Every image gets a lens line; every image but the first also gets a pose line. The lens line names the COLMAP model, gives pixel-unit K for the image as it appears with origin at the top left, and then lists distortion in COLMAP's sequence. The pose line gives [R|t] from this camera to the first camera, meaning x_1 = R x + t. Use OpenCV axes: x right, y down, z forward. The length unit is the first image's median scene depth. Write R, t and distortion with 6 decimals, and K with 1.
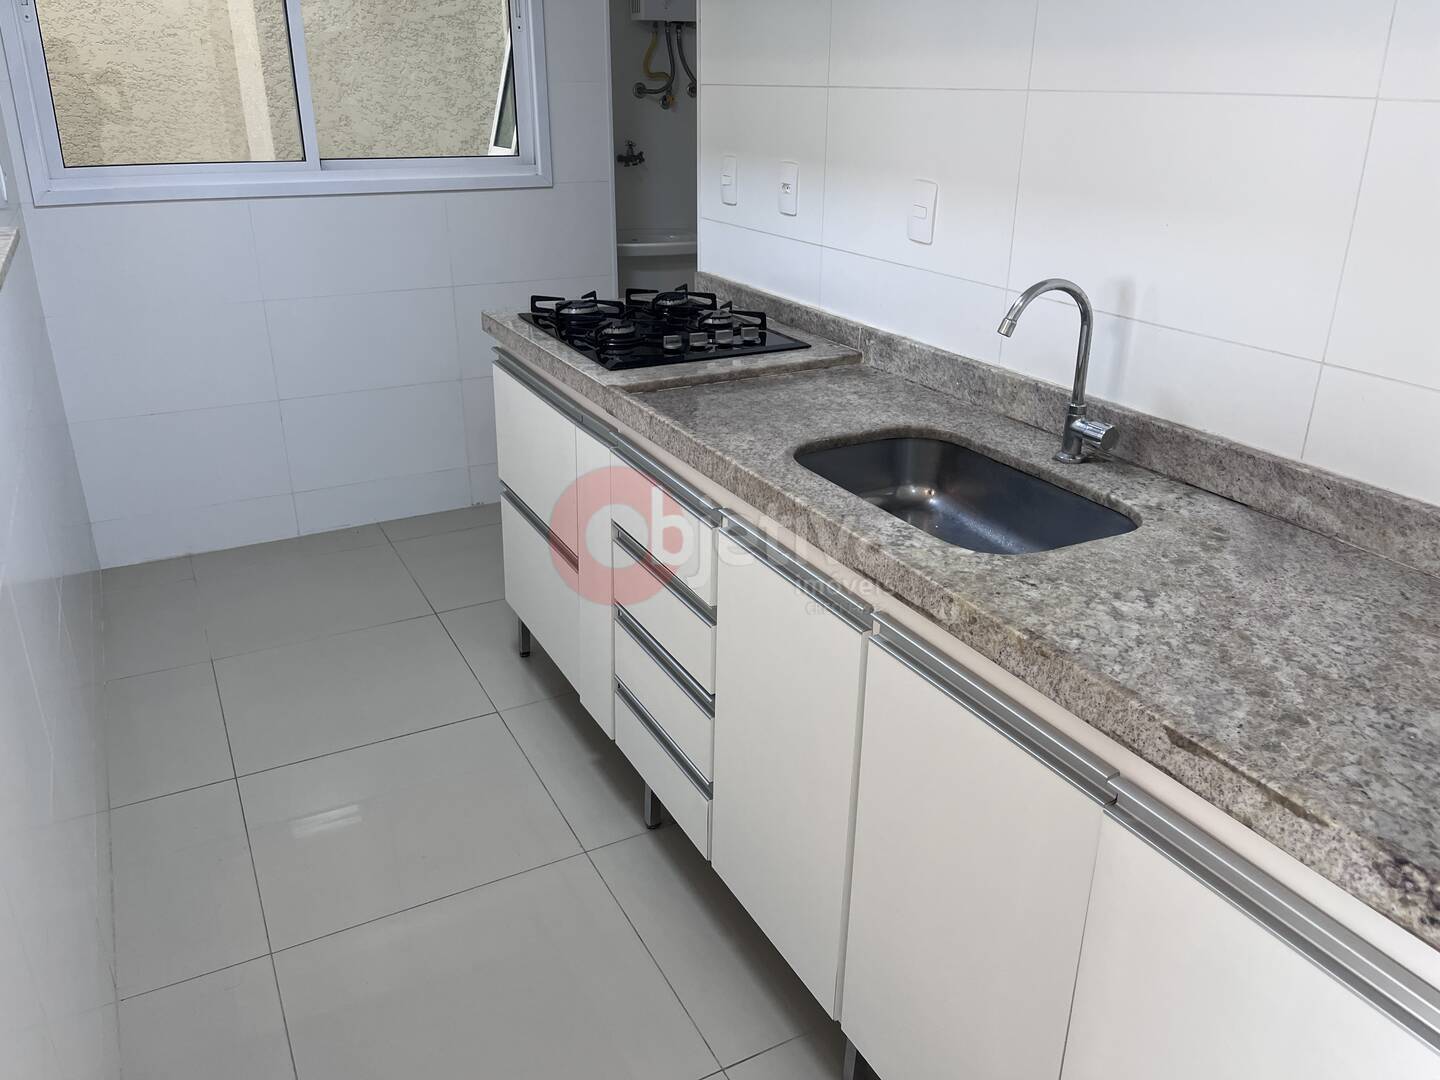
lens RADIAL K [[1129.0, 0, 720.0], [0, 1129.0, 540.0], [0, 0, 1]] dist [0.028682, -0.003446]
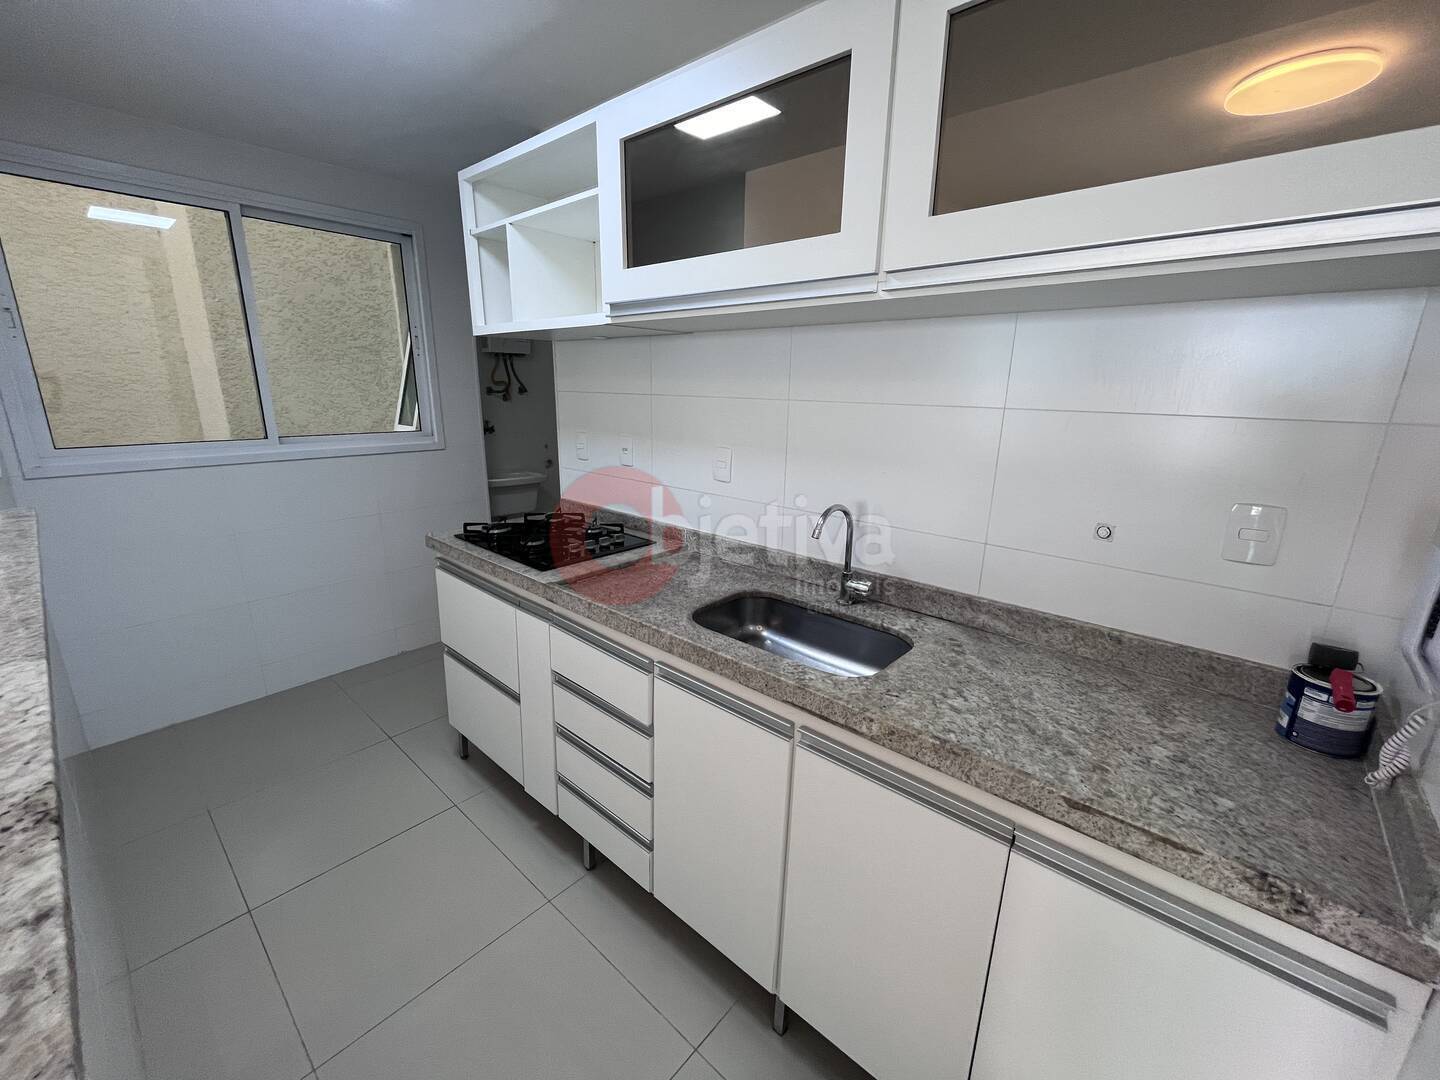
lens RADIAL K [[594.8, 0, 720.0], [0, 594.8, 540.0], [0, 0, 1]] dist [-0.001919, -0.000229]
pose [[0.931972, -0.081670, 0.353211, -0.199505], [0.125303, 0.986815, -0.102447, -0.103087], [-0.340187, 0.139736, 0.929917, 0.210461]]
